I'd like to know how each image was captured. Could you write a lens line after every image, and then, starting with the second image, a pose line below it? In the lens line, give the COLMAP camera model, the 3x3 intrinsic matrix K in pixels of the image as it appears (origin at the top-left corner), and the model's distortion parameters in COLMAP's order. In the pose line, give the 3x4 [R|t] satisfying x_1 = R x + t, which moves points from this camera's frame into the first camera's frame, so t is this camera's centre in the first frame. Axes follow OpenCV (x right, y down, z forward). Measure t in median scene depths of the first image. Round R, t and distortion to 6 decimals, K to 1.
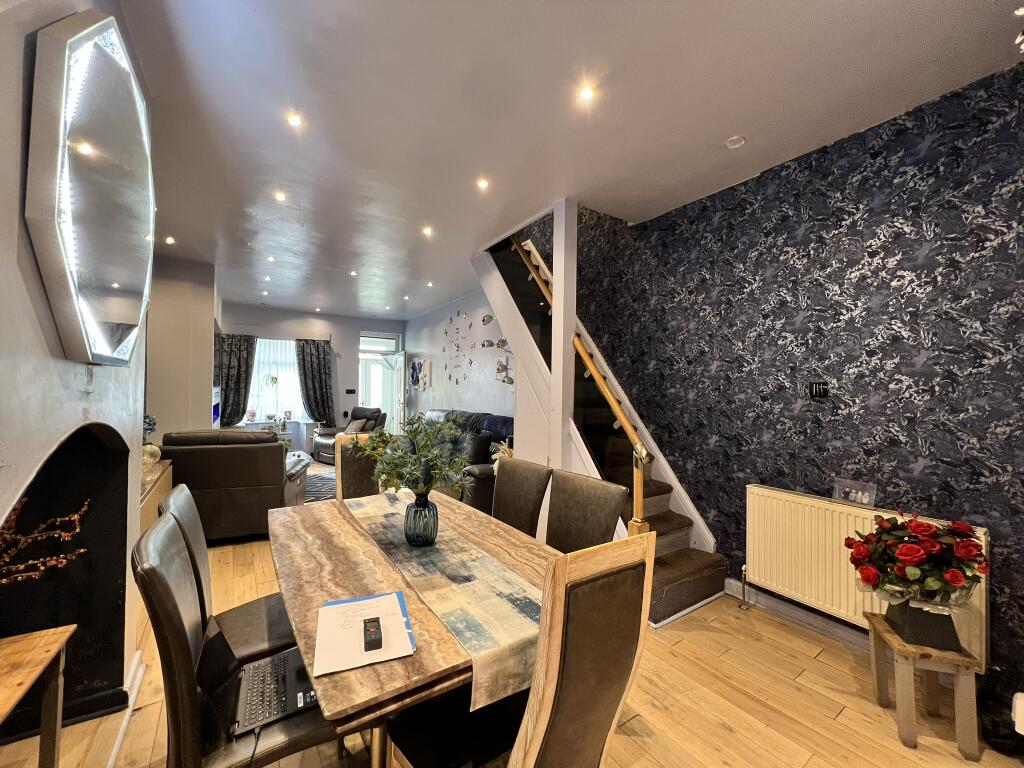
lens RADIAL K [[410.3, 0, 511.4], [0, 410.3, 381.2], [0, 0, 1]] dist [-0.001643, 0.000464]
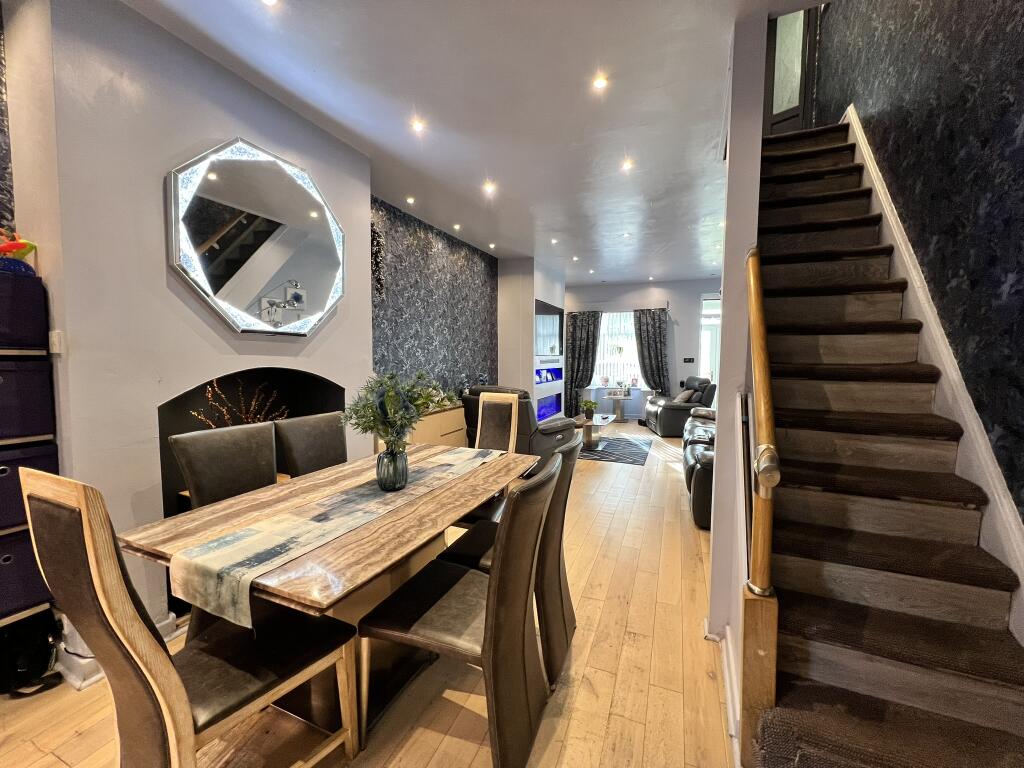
lens RADIAL K [[410.3, 0, 511.4], [0, 410.3, 381.2], [0, 0, 1]] dist [-0.001643, 0.000464]
pose [[0.549606, 0.042064, -0.834365, 0.593100], [0.014354, 0.998109, 0.059774, 0.037885], [0.835301, -0.044829, 0.547962, 0.482645]]
